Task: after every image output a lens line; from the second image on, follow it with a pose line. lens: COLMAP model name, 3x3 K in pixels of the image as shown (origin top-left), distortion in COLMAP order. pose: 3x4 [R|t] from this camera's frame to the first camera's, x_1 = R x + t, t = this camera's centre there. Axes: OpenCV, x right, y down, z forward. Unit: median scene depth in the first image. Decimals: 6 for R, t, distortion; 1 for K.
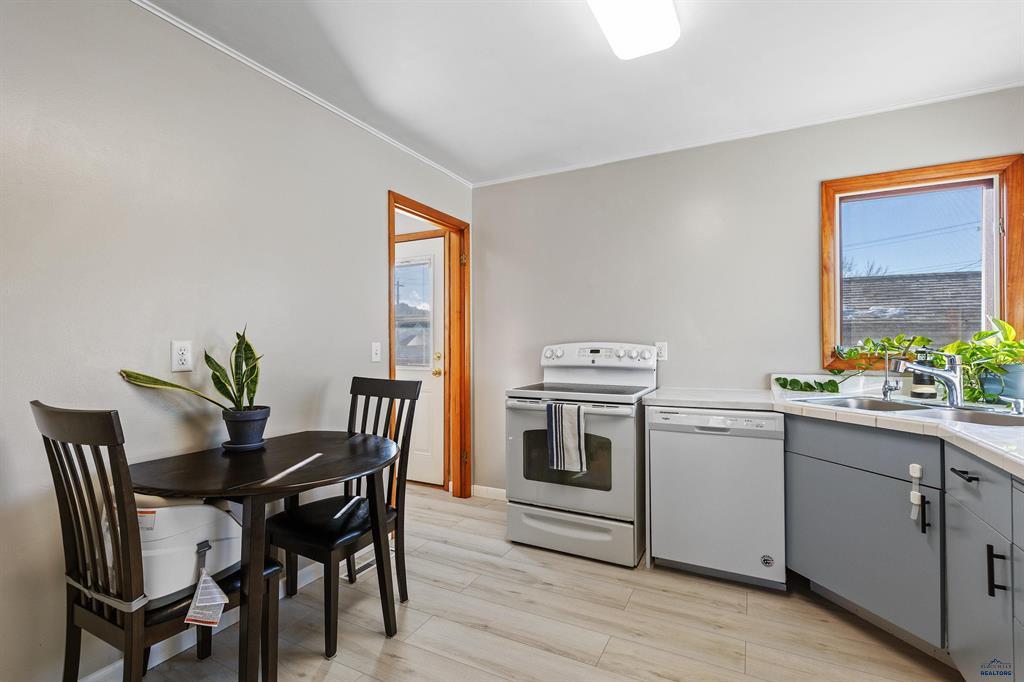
lens RADIAL K [[464.5, 0, 515.9], [0, 464.5, 343.7], [0, 0, 1]] dist [0.008935, 0.000241]
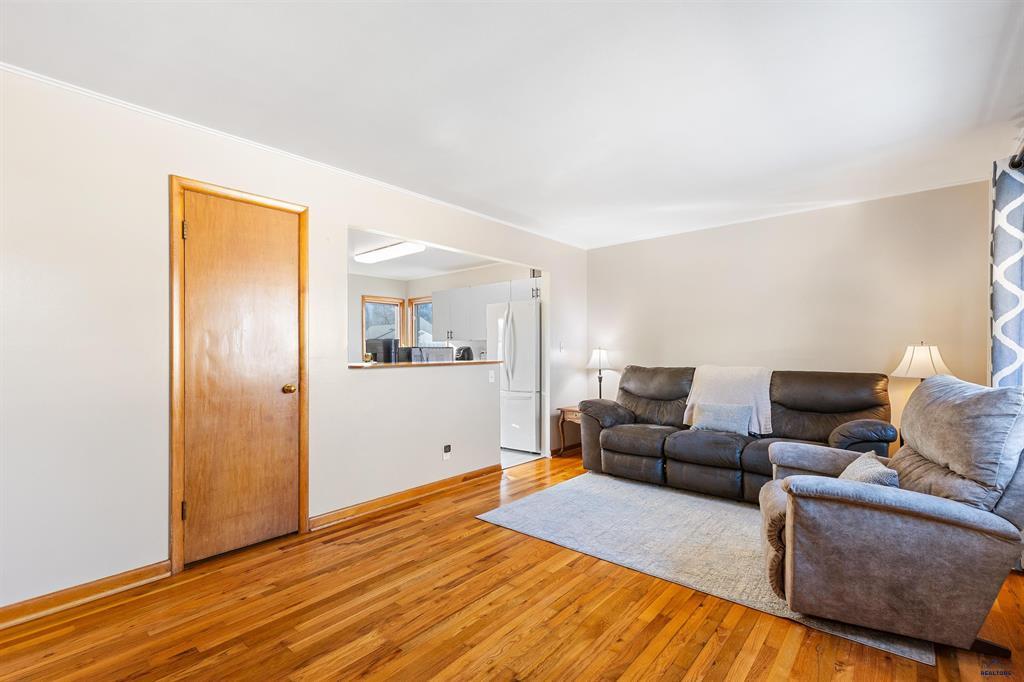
lens RADIAL K [[462.1, 0, 514.2], [0, 462.1, 341.2], [0, 0, 1]] dist [0.005413, 0.000044]
pose [[0.234559, 0.022375, 0.971844, -1.979371], [0.003660, 0.999708, -0.023899, 0.005640], [-0.972095, 0.009163, 0.234409, -0.594979]]
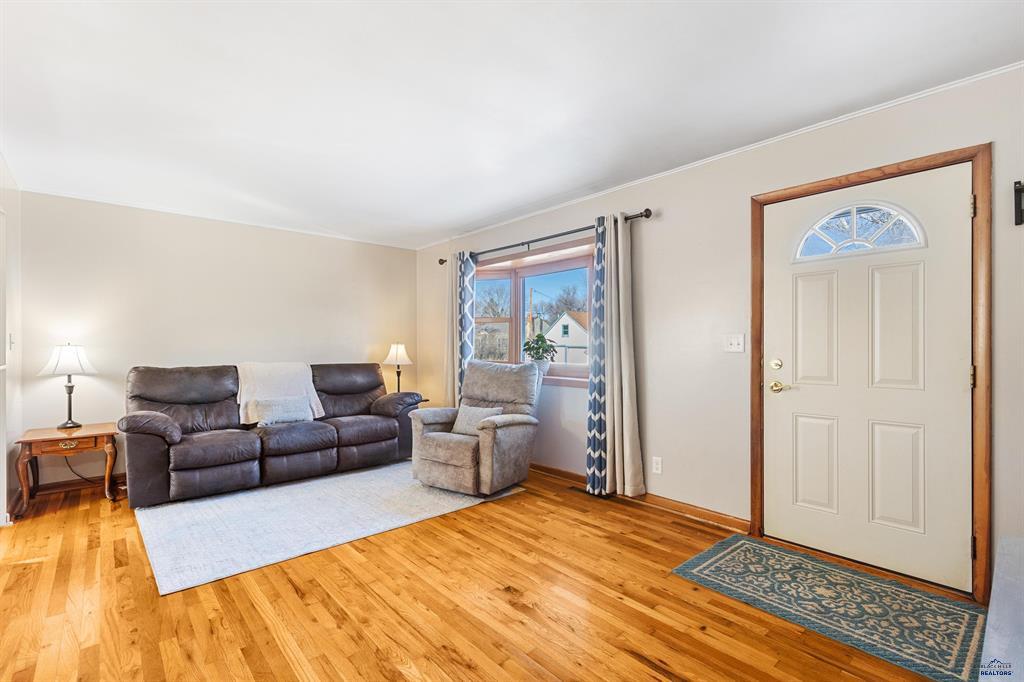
lens RADIAL K [[464.5, 0, 515.9], [0, 464.5, 343.7], [0, 0, 1]] dist [0.008935, 0.000241]
pose [[-0.931506, 0.007410, 0.363651, -1.675528], [0.005725, 0.999967, -0.005713, 0.003069], [-0.363681, -0.003240, -0.931518, 0.403835]]
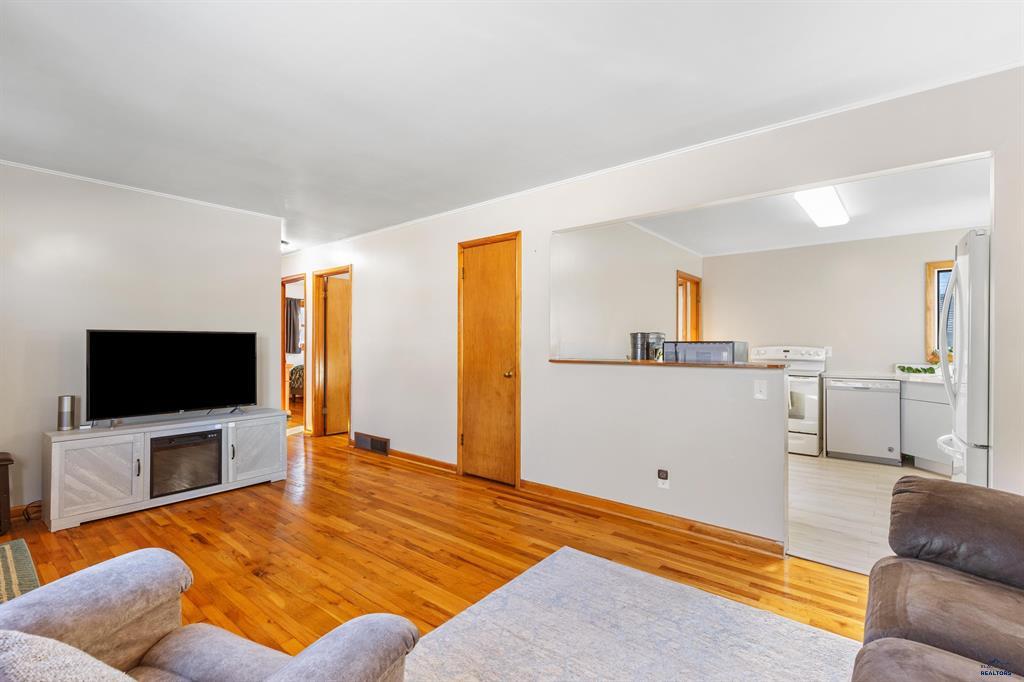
lens RADIAL K [[462.1, 0, 514.2], [0, 462.1, 341.2], [0, 0, 1]] dist [0.005413, 0.000044]
pose [[0.976931, 0.006017, -0.213470, -0.613137], [-0.007113, 0.999965, -0.004369, -0.008710], [0.213437, 0.005787, 0.976940, -1.275166]]
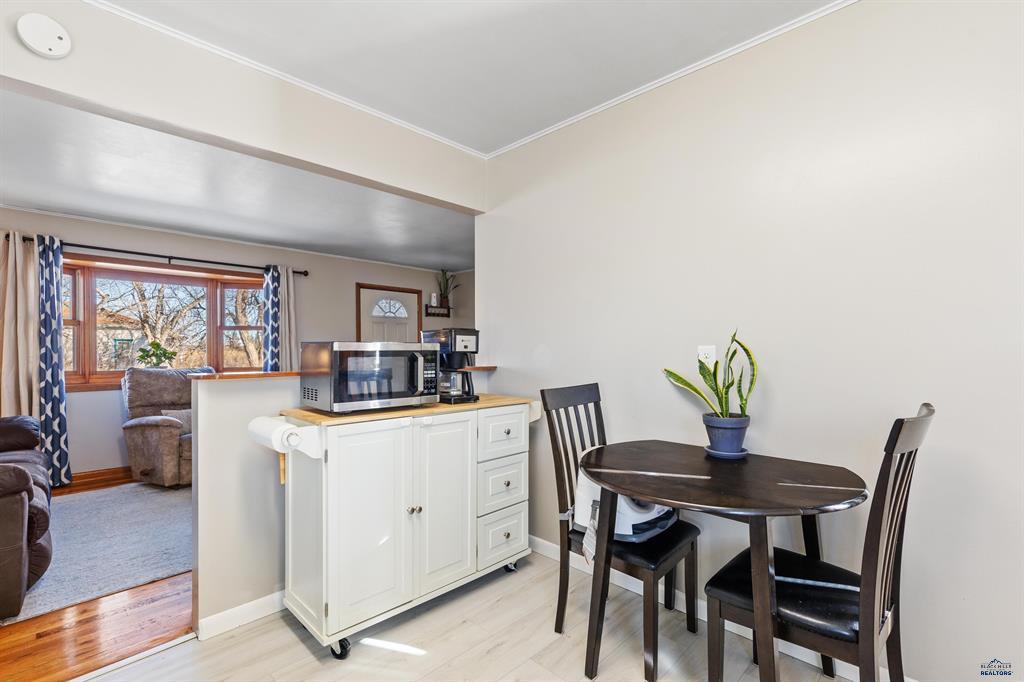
lens RADIAL K [[470.1, 0, 528.2], [0, 470.1, 348.3], [0, 0, 1]] dist [-0.056342, 0.027242]
pose [[-0.269520, -0.001817, -0.962993, 0.356351], [0.004657, 0.999984, -0.003190, -0.004492], [0.962984, -0.005345, -0.269507, 0.651378]]
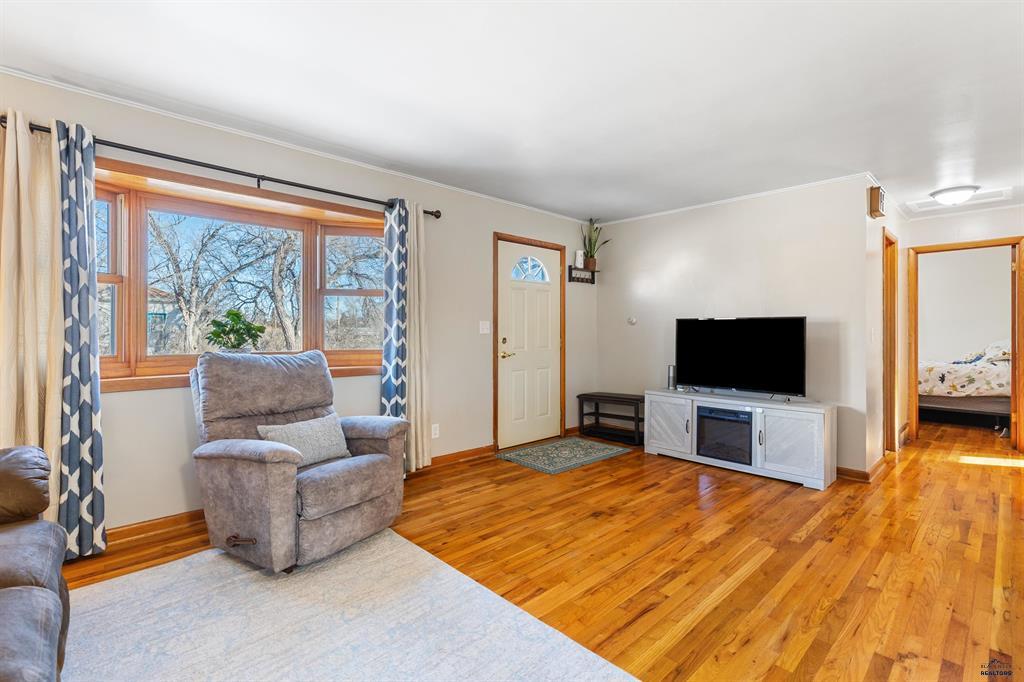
lens RADIAL K [[468.3, 0, 513.3], [0, 468.3, 328.3], [0, 0, 1]] dist [0.000813, -0.000155]
pose [[-0.334621, 0.001009, -0.942352, -0.130628], [-0.003257, 0.999992, 0.002227, -0.002997], [0.942347, 0.003814, -0.334615, -0.236170]]
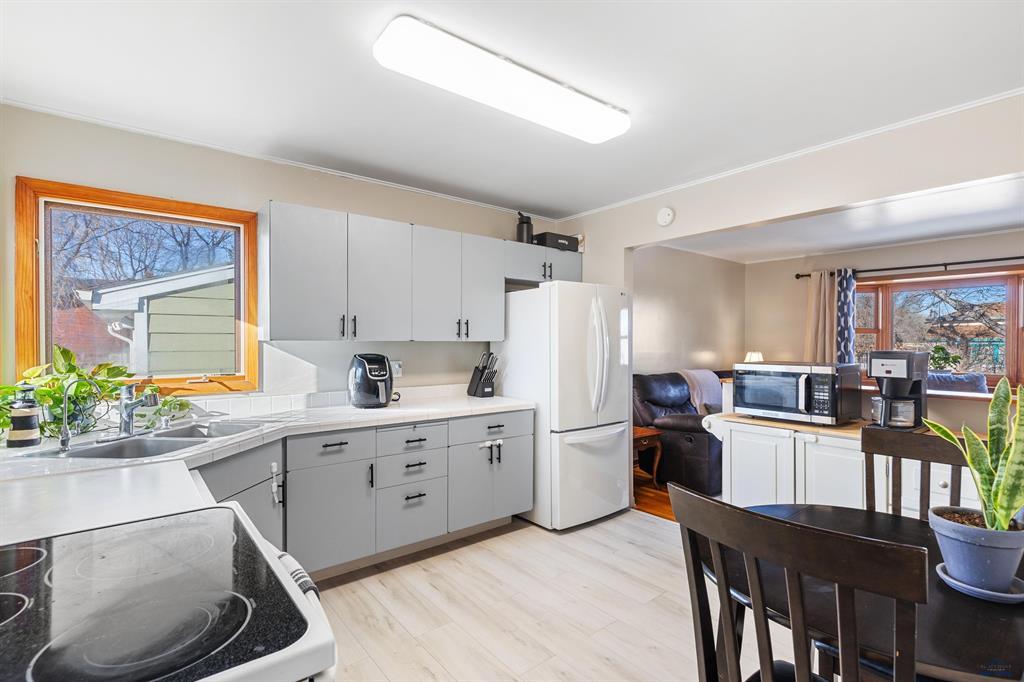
lens RADIAL K [[482.8, 0, 512.0], [0, 482.8, 341.0], [0, 0, 1]] dist [0.001363, 0.000466]
pose [[-0.913203, -0.001380, 0.407503, -0.227590], [-0.002202, 0.999996, -0.001547, -0.062034], [-0.407499, -0.002310, -0.913203, 1.328467]]
